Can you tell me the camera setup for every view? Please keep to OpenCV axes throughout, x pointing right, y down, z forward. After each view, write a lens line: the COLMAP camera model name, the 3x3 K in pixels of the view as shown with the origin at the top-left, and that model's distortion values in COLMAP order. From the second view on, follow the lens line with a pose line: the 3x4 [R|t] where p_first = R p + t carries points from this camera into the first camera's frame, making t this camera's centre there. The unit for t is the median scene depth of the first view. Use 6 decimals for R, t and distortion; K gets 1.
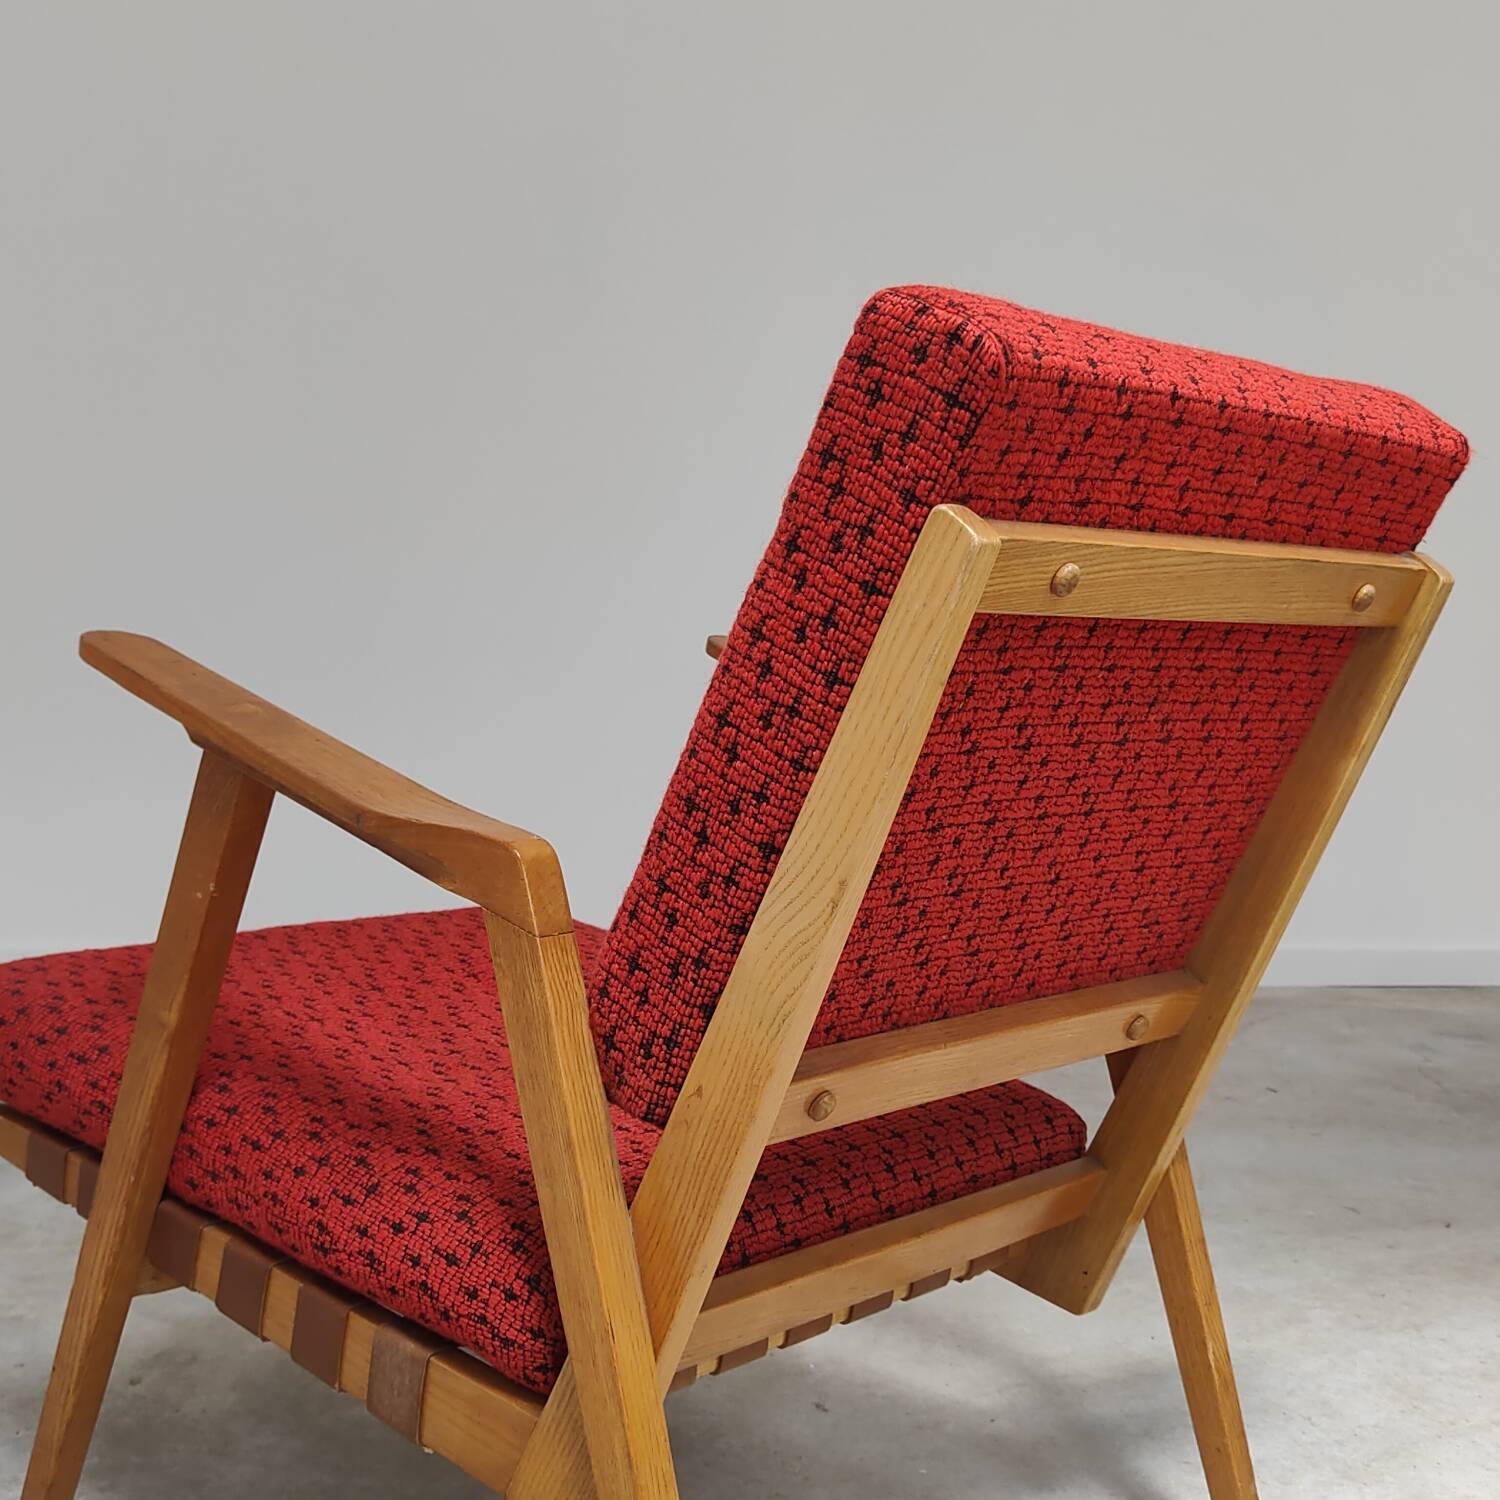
lens RADIAL K [[2026.8, 0, 740.7], [0, 2026.8, 752.4], [0, 0, 1]] dist [0.149067, -0.566884]
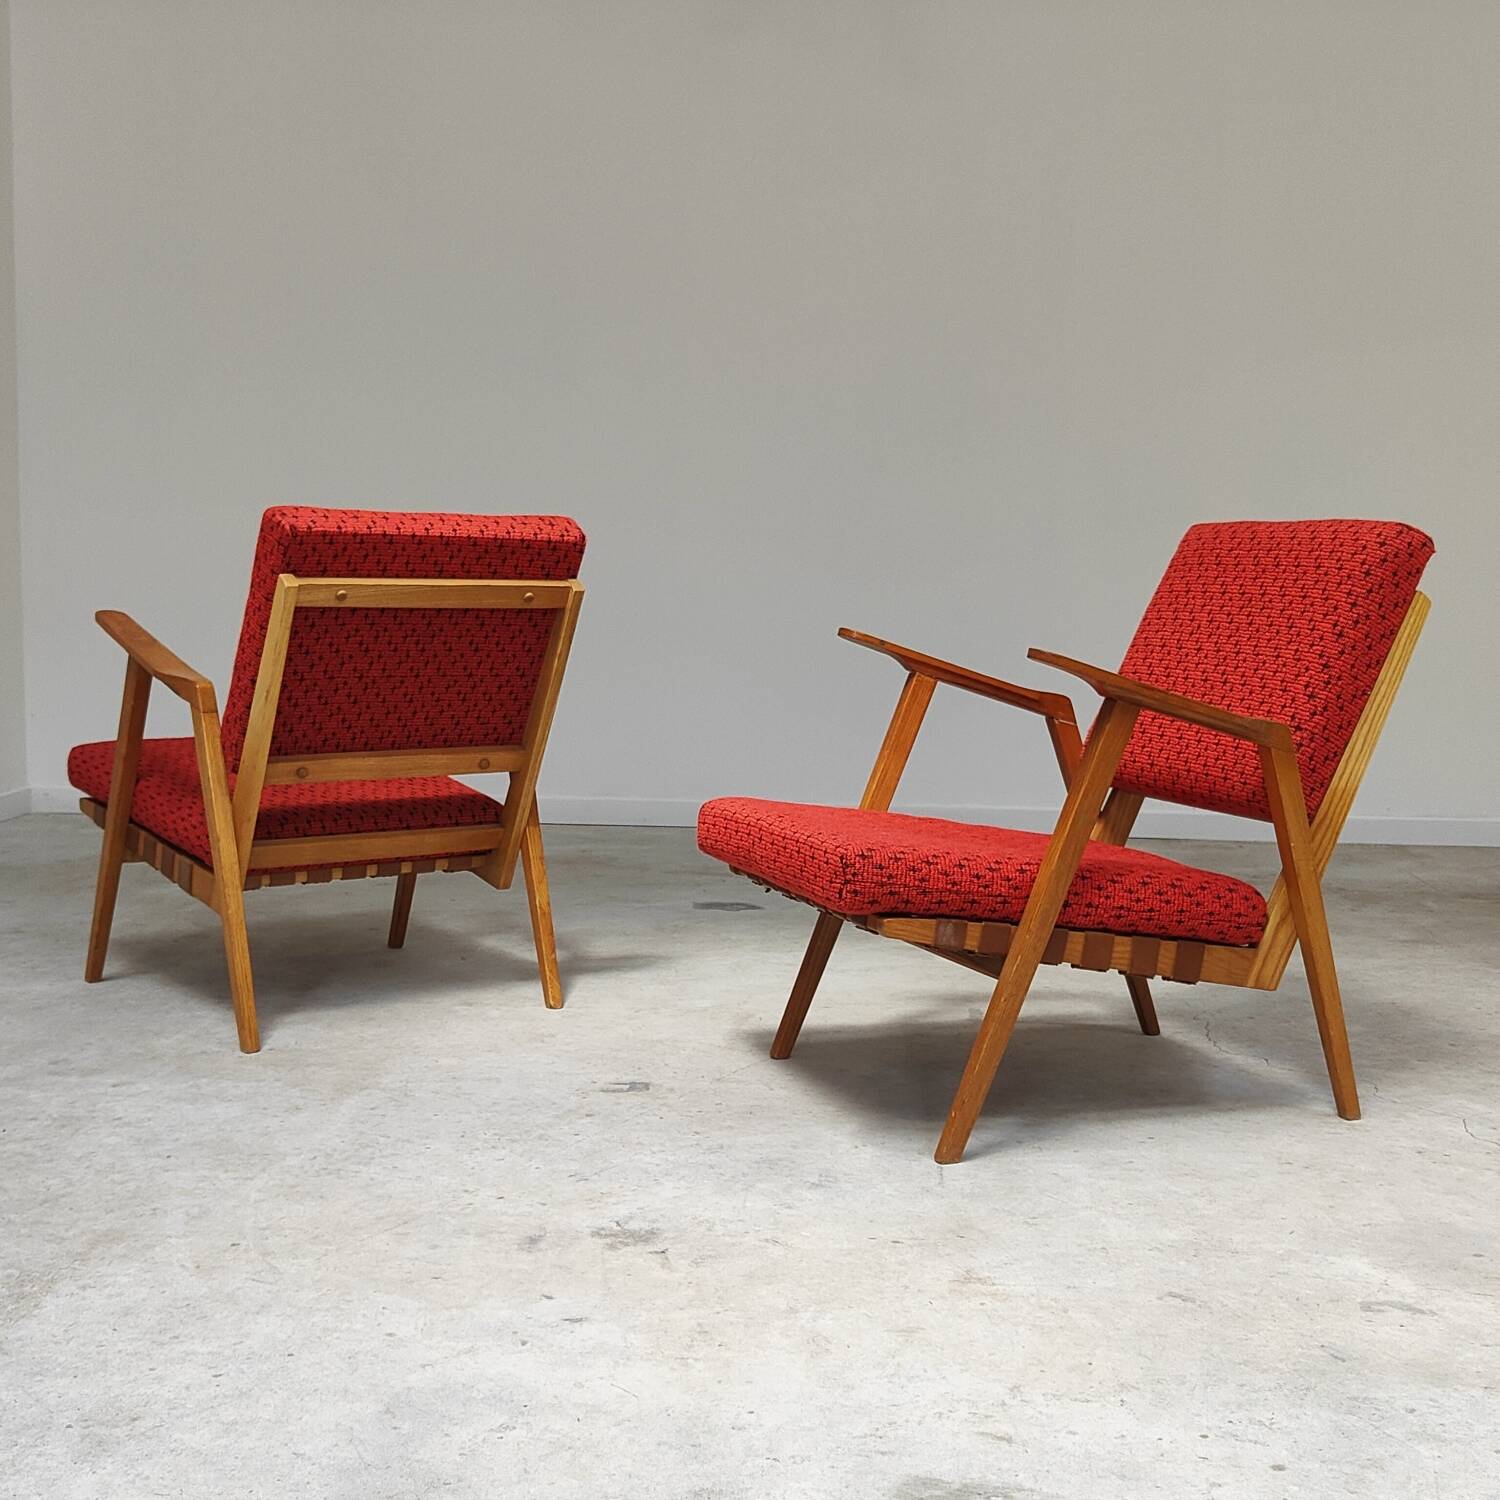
lens RADIAL K [[2068.6, 0, 758.4], [0, 2068.6, 790.2], [0, 0, 1]] dist [0.135772, -0.542725]
pose [[0.979813, 0.012611, -0.199517, 1.159360], [-0.004349, 0.999117, 0.041795, 0.063233], [0.199868, -0.040083, 0.979003, -1.634220]]
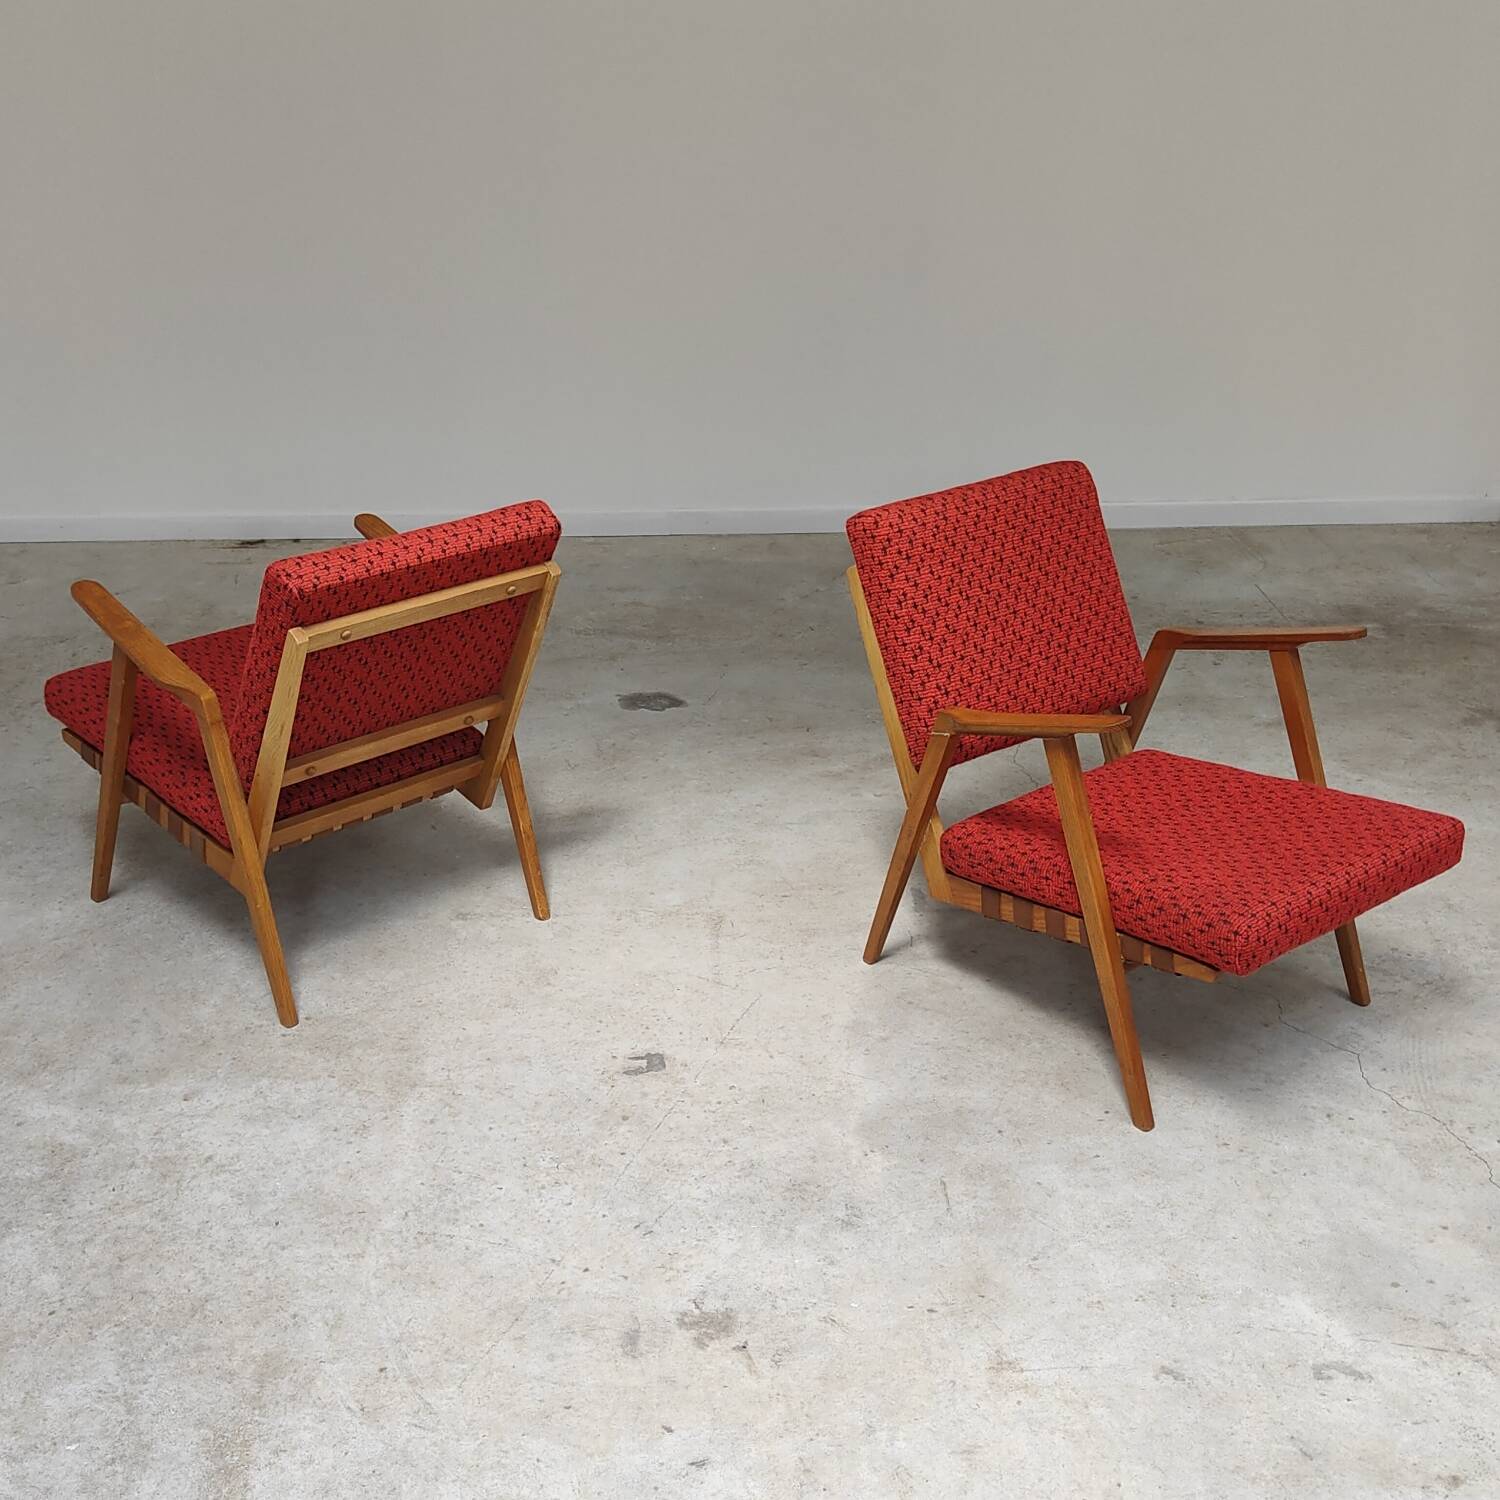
lens RADIAL K [[2026.8, 0, 740.7], [0, 2026.8, 752.4], [0, 0, 1]] dist [0.149067, -0.566884]
pose [[0.995891, 0.016353, -0.089071, 0.881180], [0.015105, 0.939784, 0.341435, -0.824556], [0.089291, -0.341377, 0.935676, -1.681997]]
